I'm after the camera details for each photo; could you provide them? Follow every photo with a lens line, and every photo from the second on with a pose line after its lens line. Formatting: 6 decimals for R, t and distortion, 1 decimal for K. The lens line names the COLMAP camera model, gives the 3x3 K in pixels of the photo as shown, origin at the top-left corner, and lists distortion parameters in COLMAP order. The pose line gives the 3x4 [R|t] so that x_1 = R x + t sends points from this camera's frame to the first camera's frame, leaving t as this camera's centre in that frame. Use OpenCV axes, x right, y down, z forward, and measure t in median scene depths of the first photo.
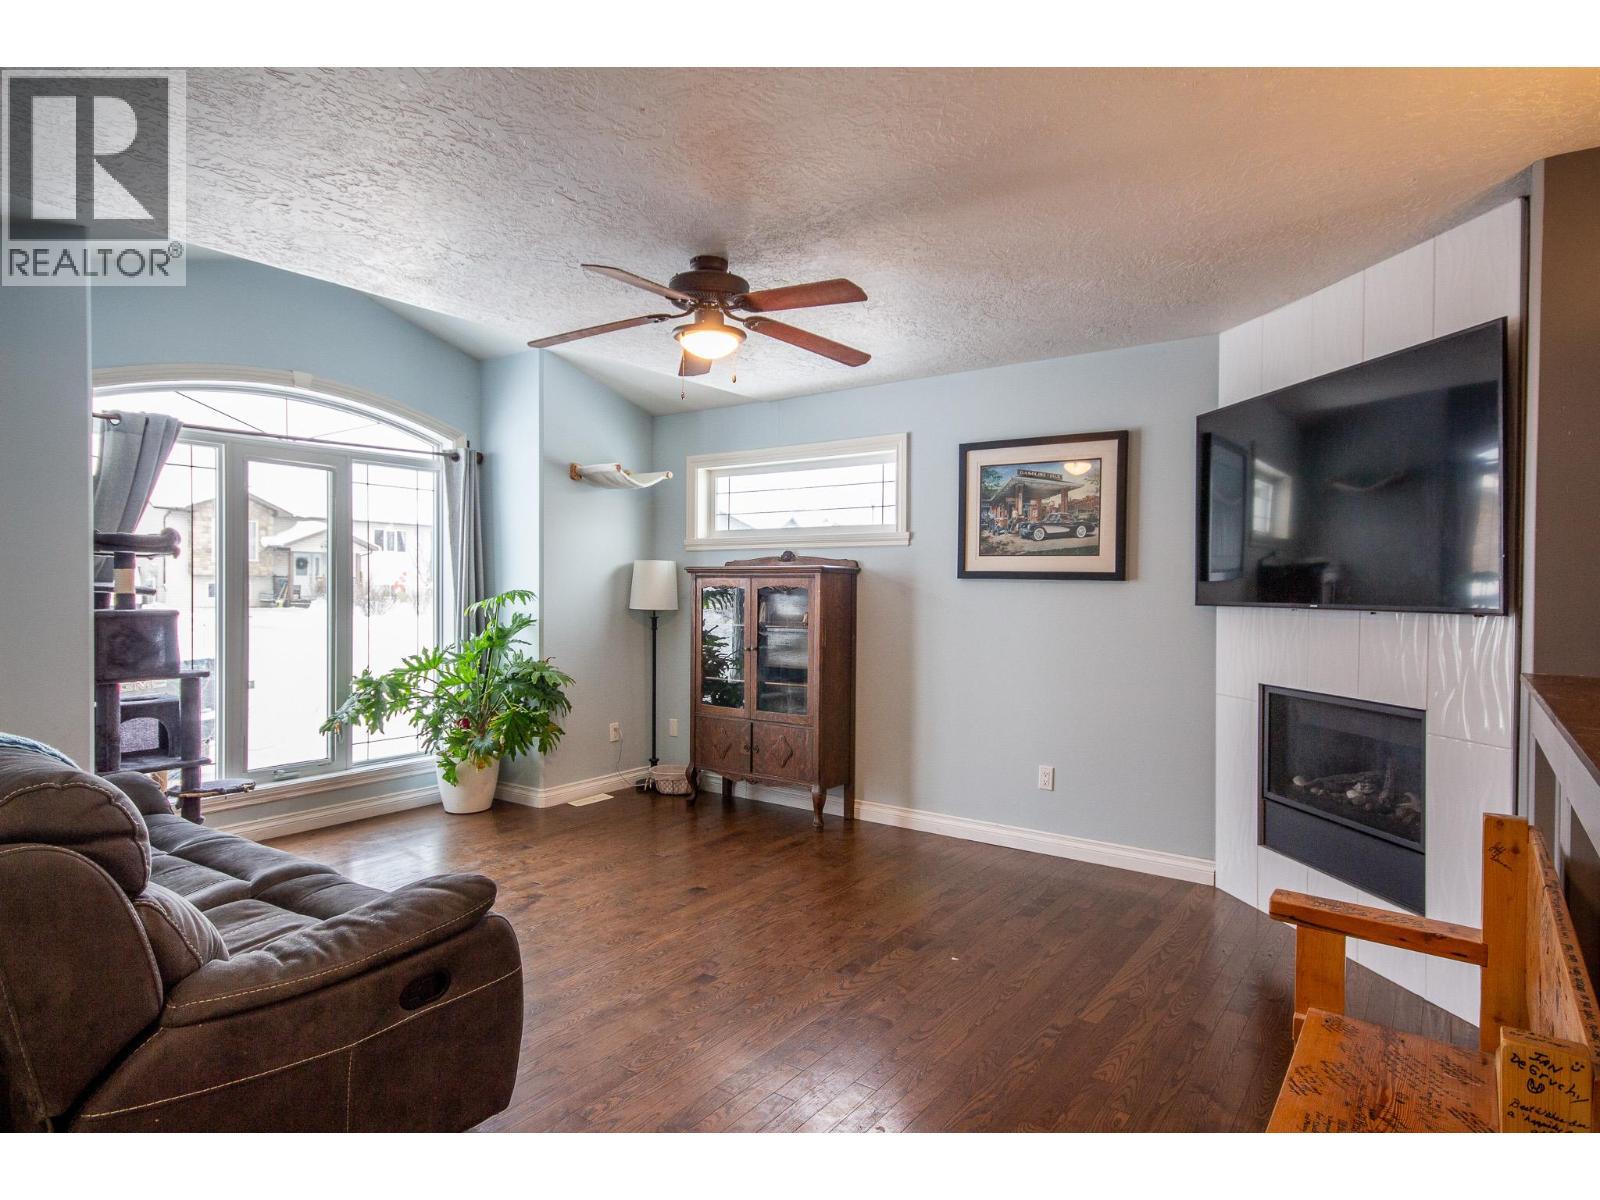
lens RADIAL K [[901.5, 0, 799.5], [0, 901.5, 592.5], [0, 0, 1]] dist [0.013524, -0.003449]
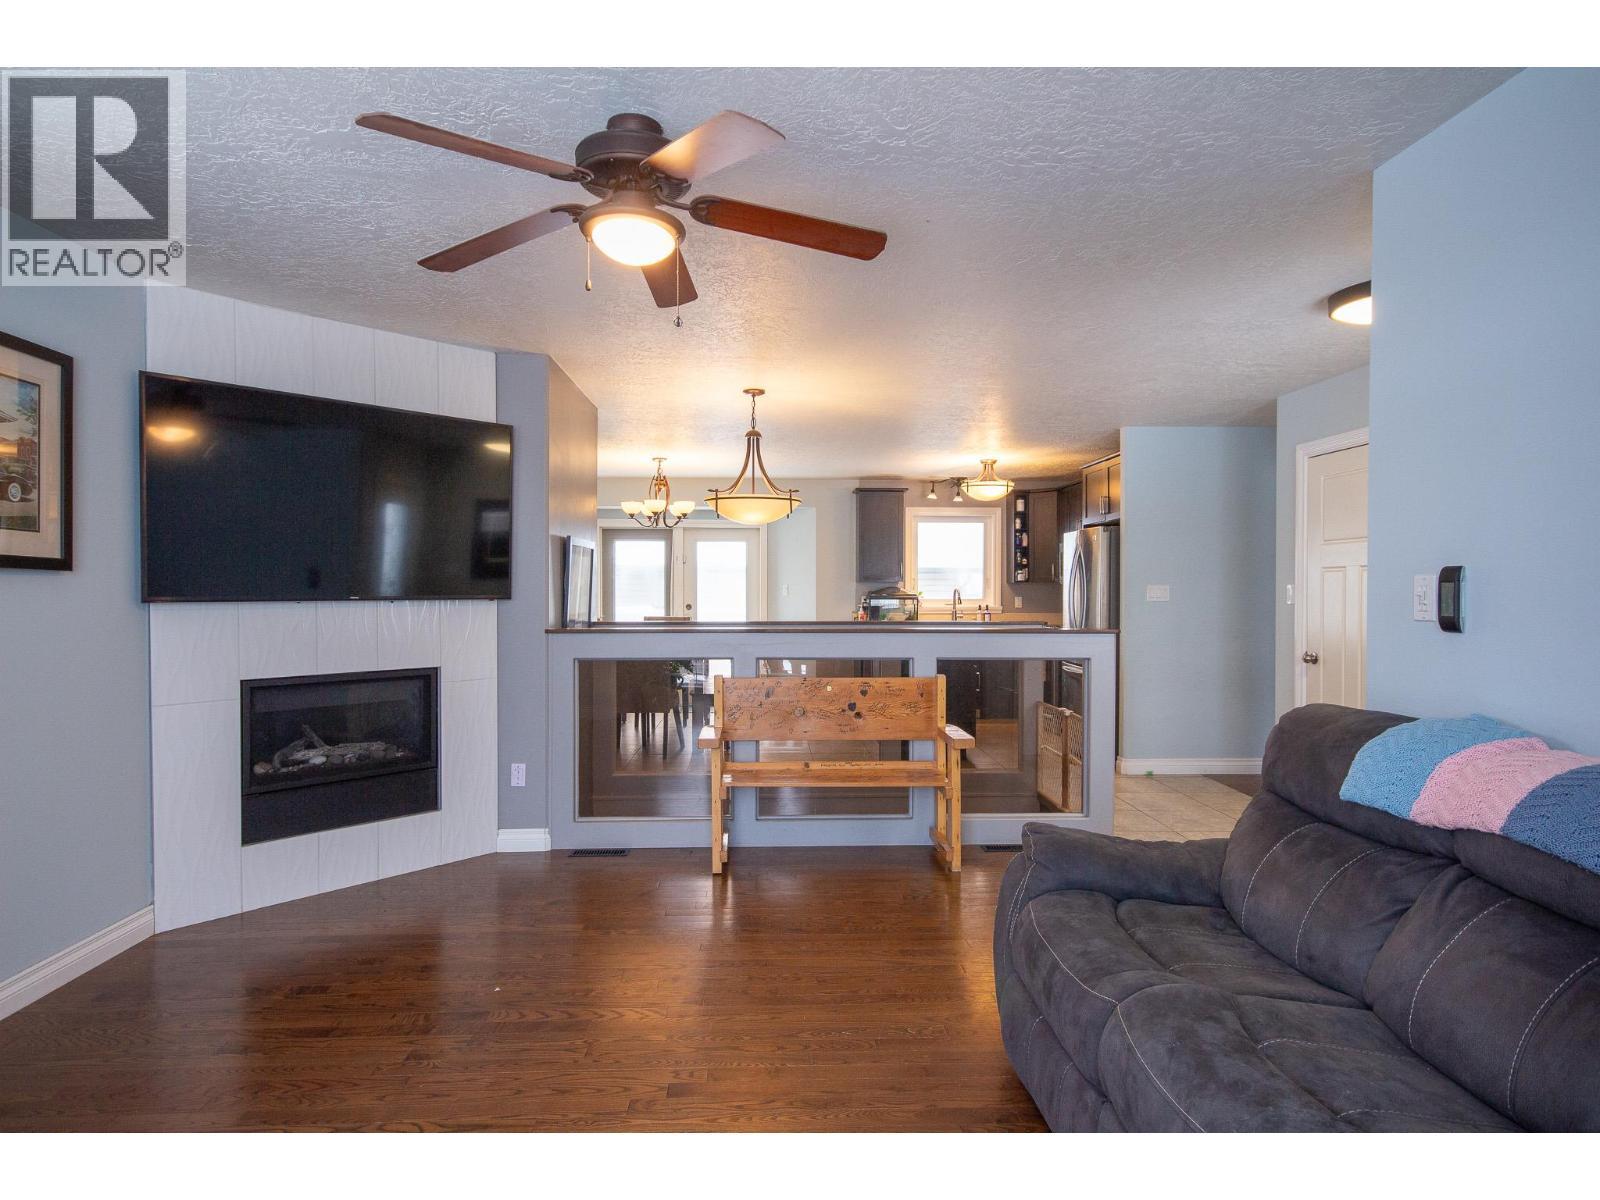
lens RADIAL K [[901.5, 0, 795.4], [0, 901.5, 593.8], [0, 0, 1]] dist [0.013524, -0.003449]
pose [[-0.605746, -0.013894, 0.795537, -0.543659], [0.004138, 0.999779, 0.020612, -0.006874], [-0.795648, 0.015777, -0.605554, 0.973609]]
